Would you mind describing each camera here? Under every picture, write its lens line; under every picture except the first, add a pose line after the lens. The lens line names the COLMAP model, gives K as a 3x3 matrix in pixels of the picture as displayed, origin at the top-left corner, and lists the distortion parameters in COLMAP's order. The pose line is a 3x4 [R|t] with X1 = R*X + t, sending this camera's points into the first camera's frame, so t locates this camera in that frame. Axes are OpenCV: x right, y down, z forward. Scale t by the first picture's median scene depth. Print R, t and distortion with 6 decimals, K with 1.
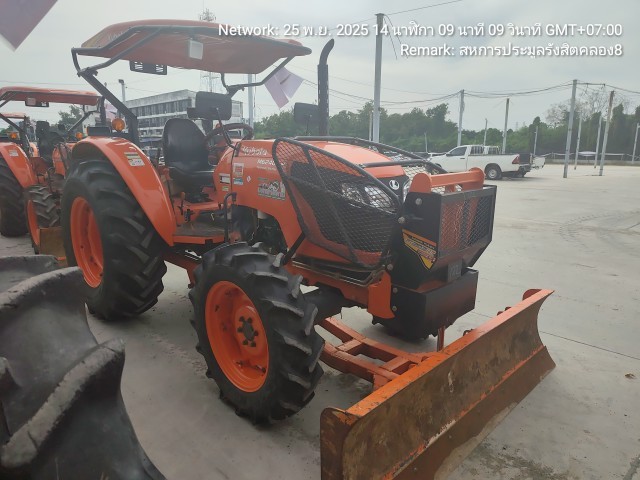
lens RADIAL K [[437.7, 0, 319.7], [0, 437.7, 241.1], [0, 0, 1]] dist [0.027335, -0.029597]
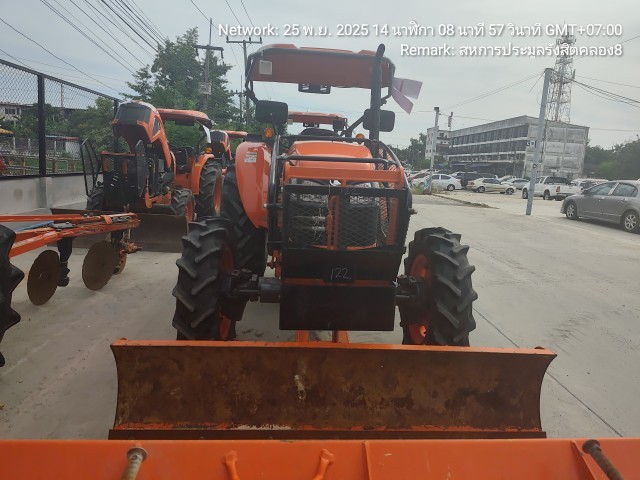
lens RADIAL K [[437.7, 0, 321.8], [0, 437.7, 228.8], [0, 0, 1]] dist [0.027335, -0.029597]
pose [[0.761554, 0.135870, -0.633699, 0.783904], [-0.187860, 0.982078, -0.015198, -0.003208], [0.620277, 0.130620, 0.773430, 0.235610]]
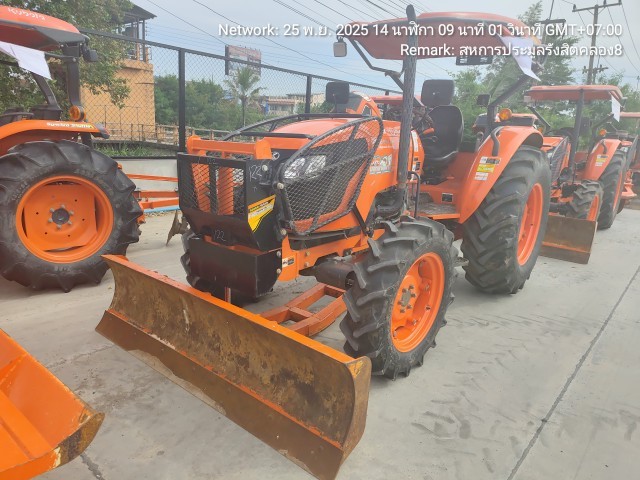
lens RADIAL K [[437.7, 0, 320.1], [0, 437.7, 239.1], [0, 0, 1]] dist [0.027335, -0.029597]
pose [[0.107204, 0.238857, -0.965119, 1.247552], [-0.257659, 0.944225, 0.205066, -0.185205], [0.960270, 0.226688, 0.162768, 0.982943]]
